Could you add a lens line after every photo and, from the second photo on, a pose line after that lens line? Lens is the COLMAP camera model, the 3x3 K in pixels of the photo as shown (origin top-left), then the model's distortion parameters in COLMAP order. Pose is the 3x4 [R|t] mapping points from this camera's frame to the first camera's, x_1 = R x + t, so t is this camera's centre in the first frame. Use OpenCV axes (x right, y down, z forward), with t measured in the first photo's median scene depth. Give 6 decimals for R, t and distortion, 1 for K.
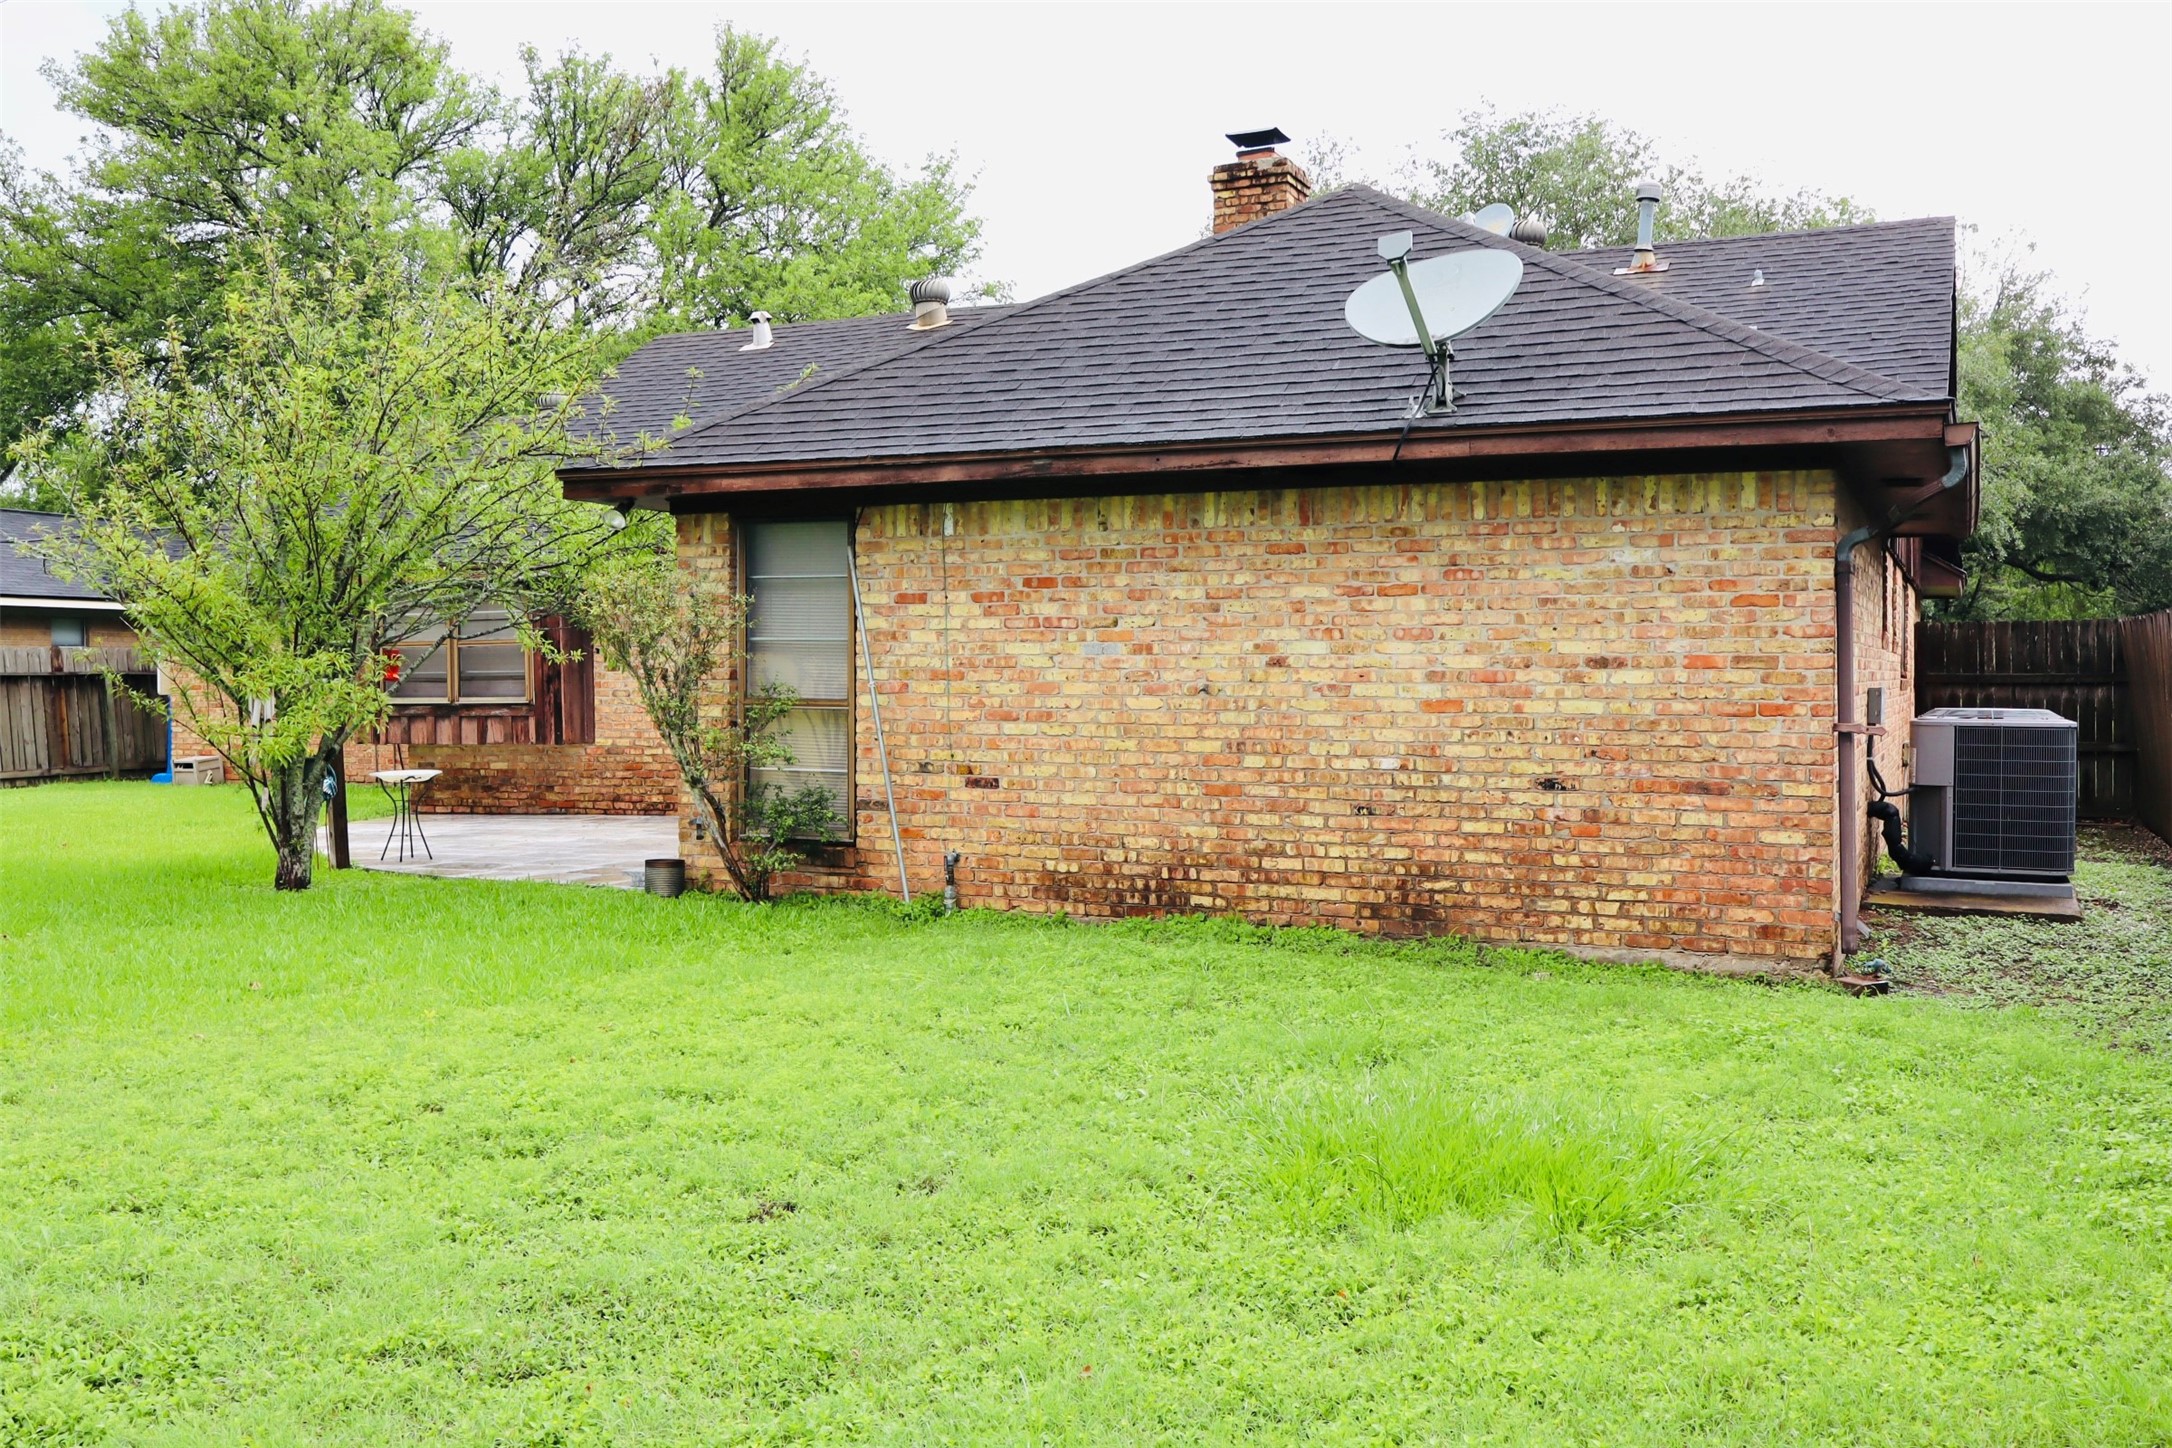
lens RADIAL K [[1965.8, 0, 1086.0], [0, 1965.8, 724.0], [0, 0, 1]] dist [0.013019, 0.013508]
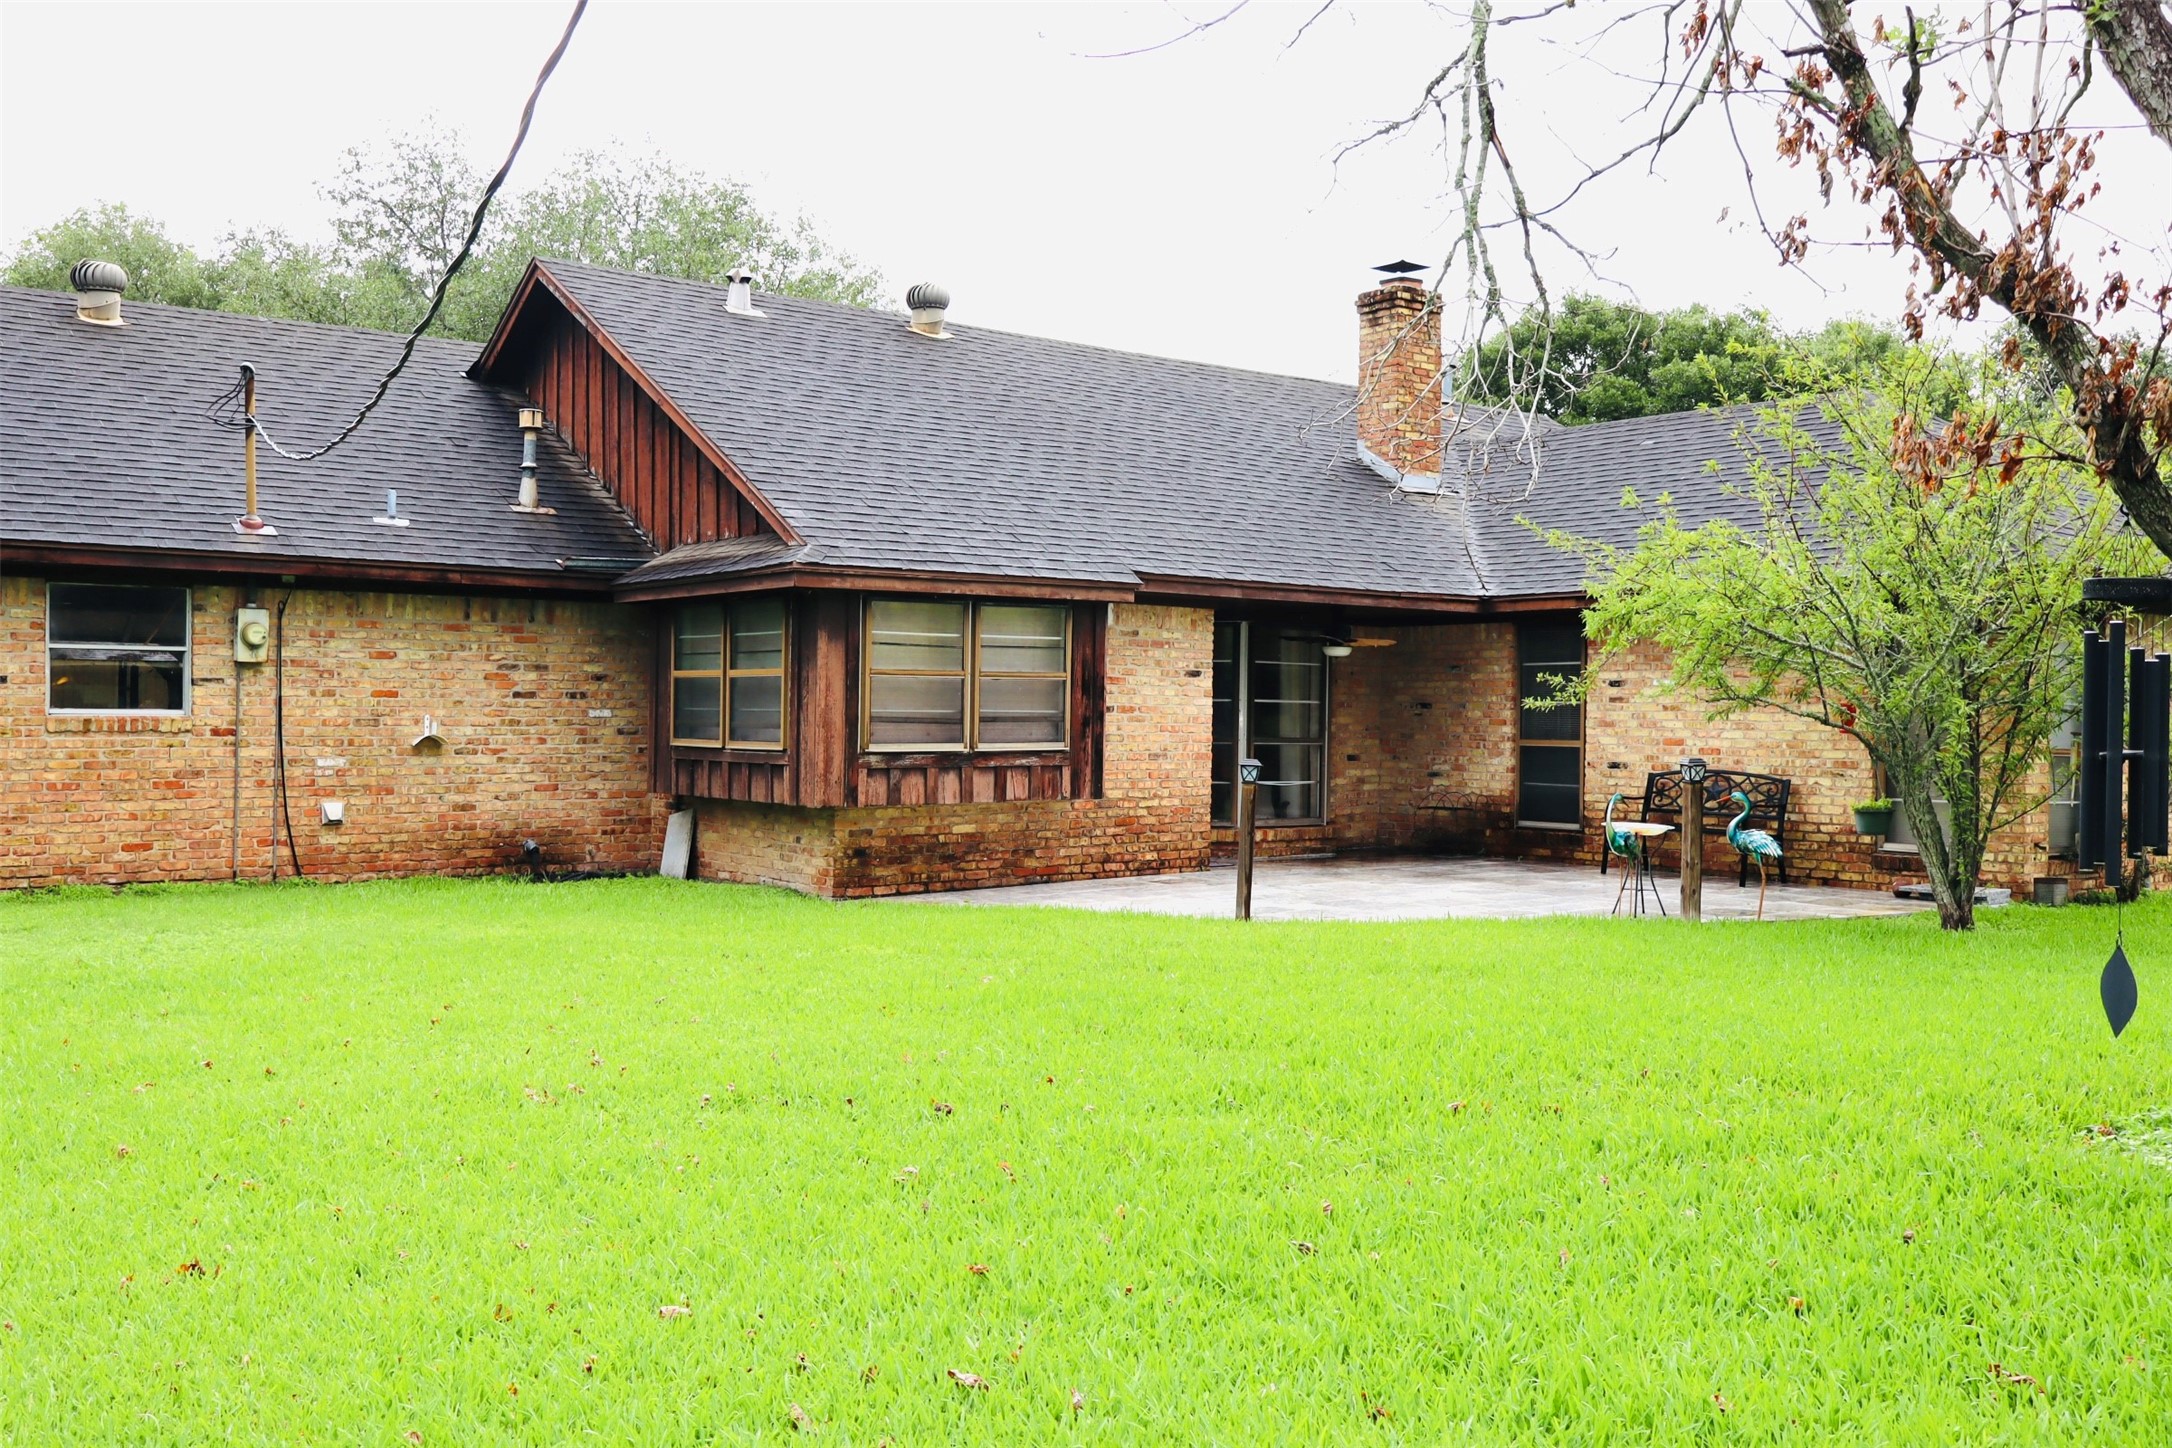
lens RADIAL K [[1965.8, 0, 1086.0], [0, 1965.8, 724.0], [0, 0, 1]] dist [0.013019, 0.013508]
pose [[0.456653, 0.003798, 0.889637, -1.695508], [0.007013, 0.999944, -0.007869, -0.025142], [-0.889617, 0.009832, 0.456601, 1.022330]]
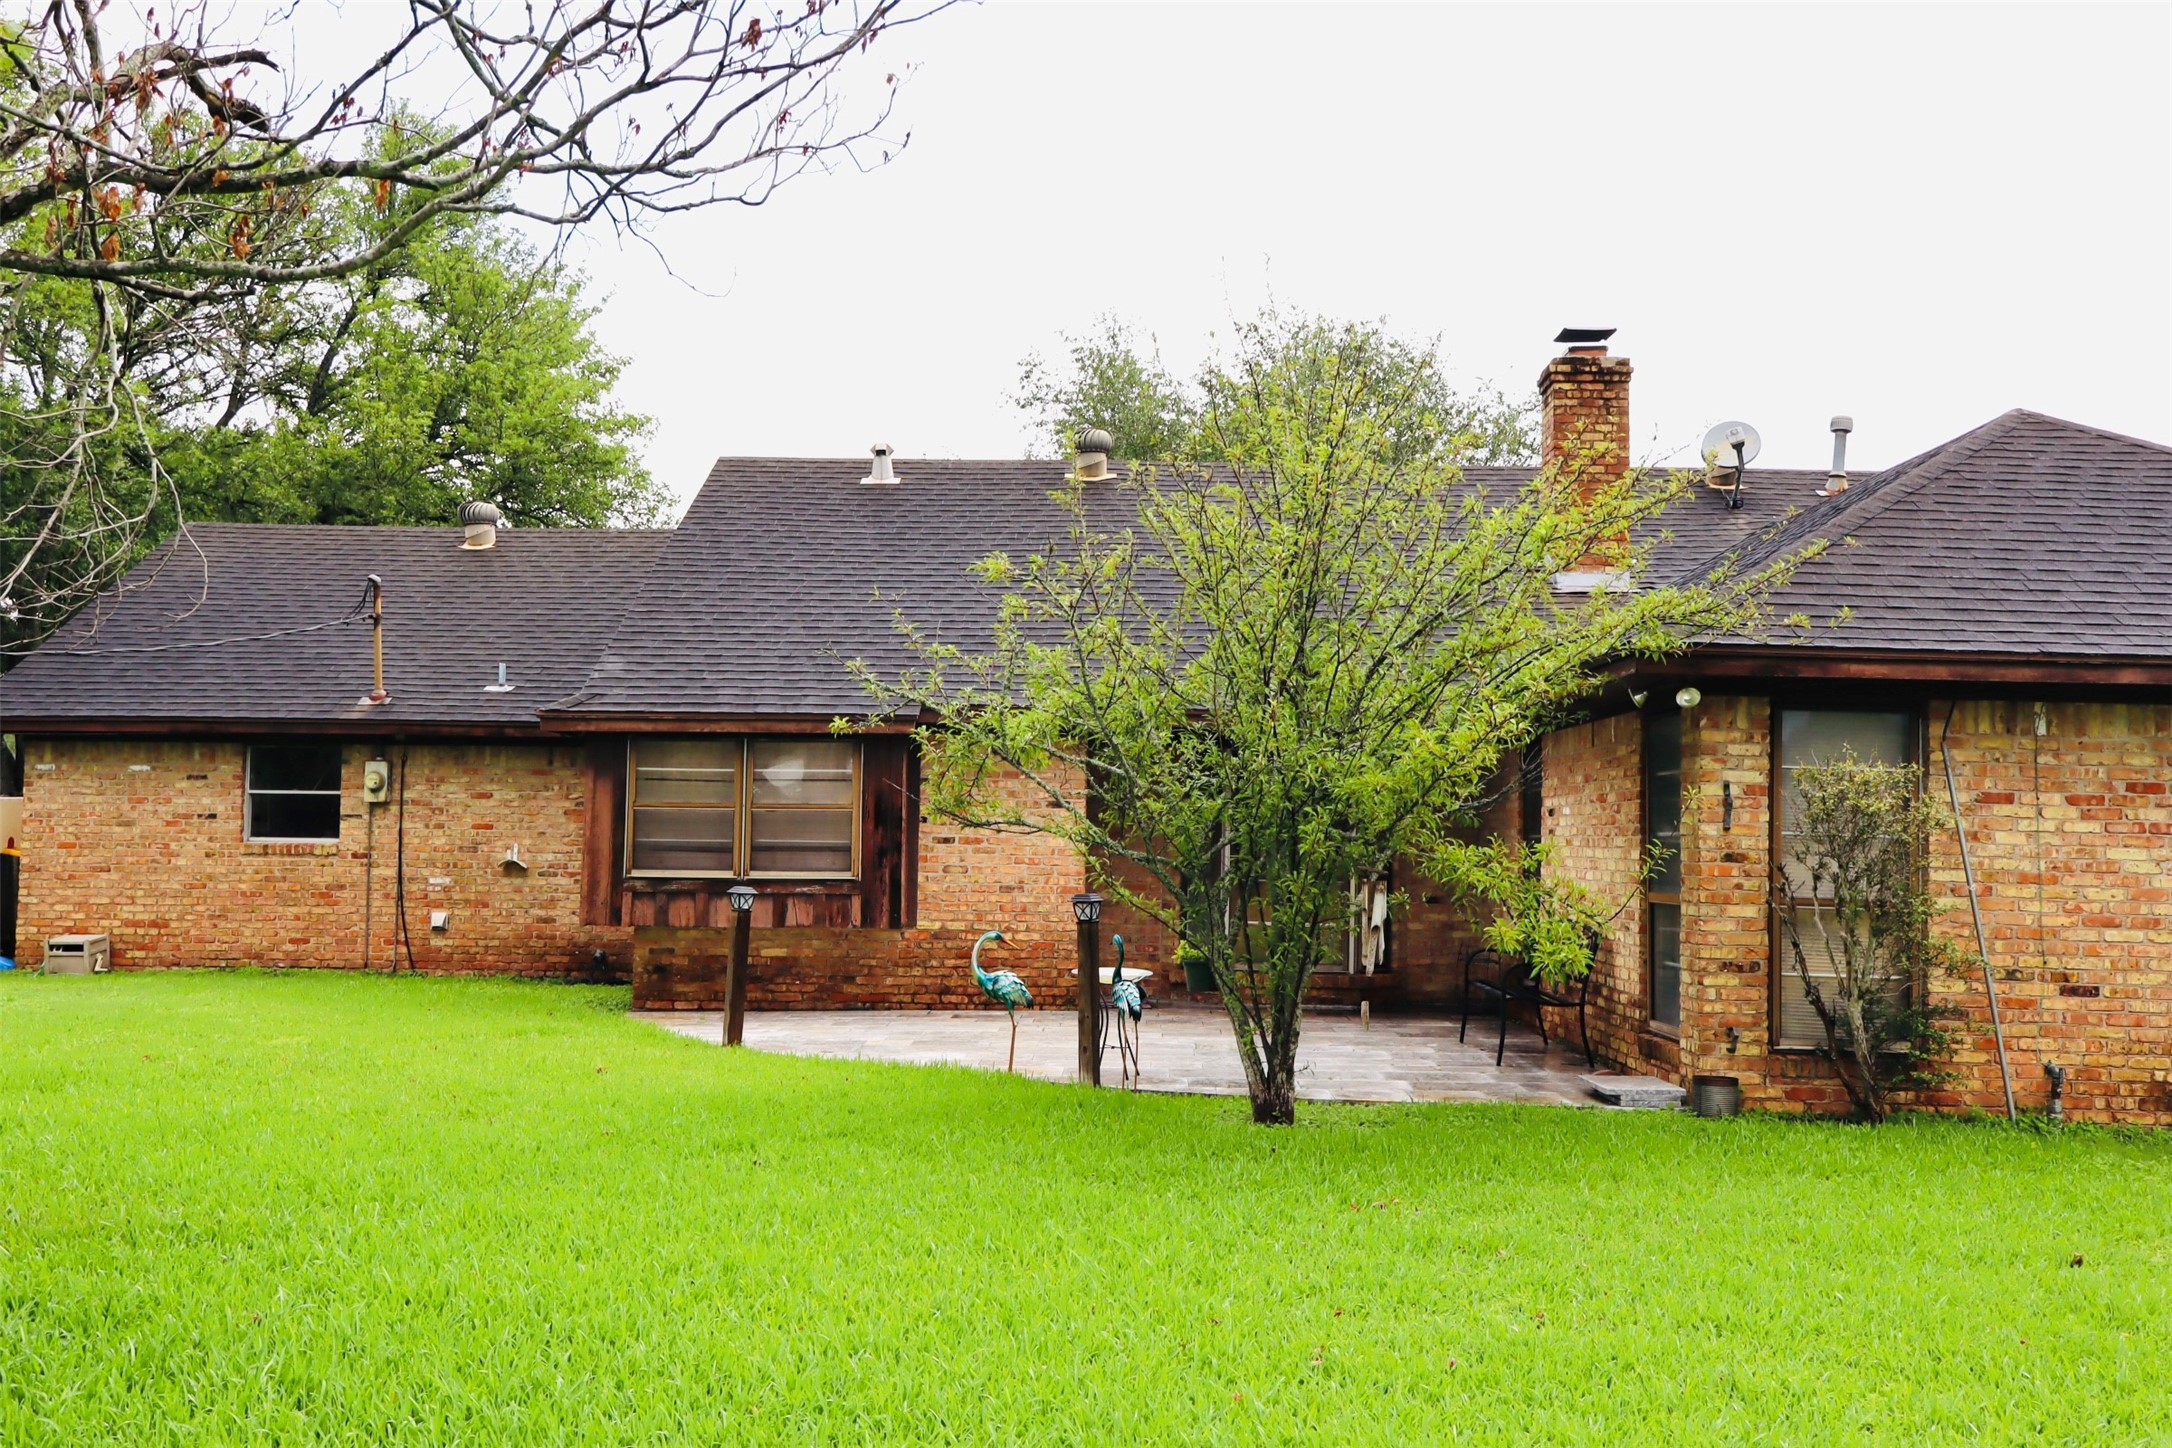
lens RADIAL K [[1965.8, 0, 1086.0], [0, 1965.8, 724.0], [0, 0, 1]] dist [0.013019, 0.013508]
pose [[0.917209, 0.042107, 0.396174, -0.885903], [-0.011113, 0.996716, -0.080207, -0.017683], [-0.398250, 0.069164, 0.914666, 0.291133]]
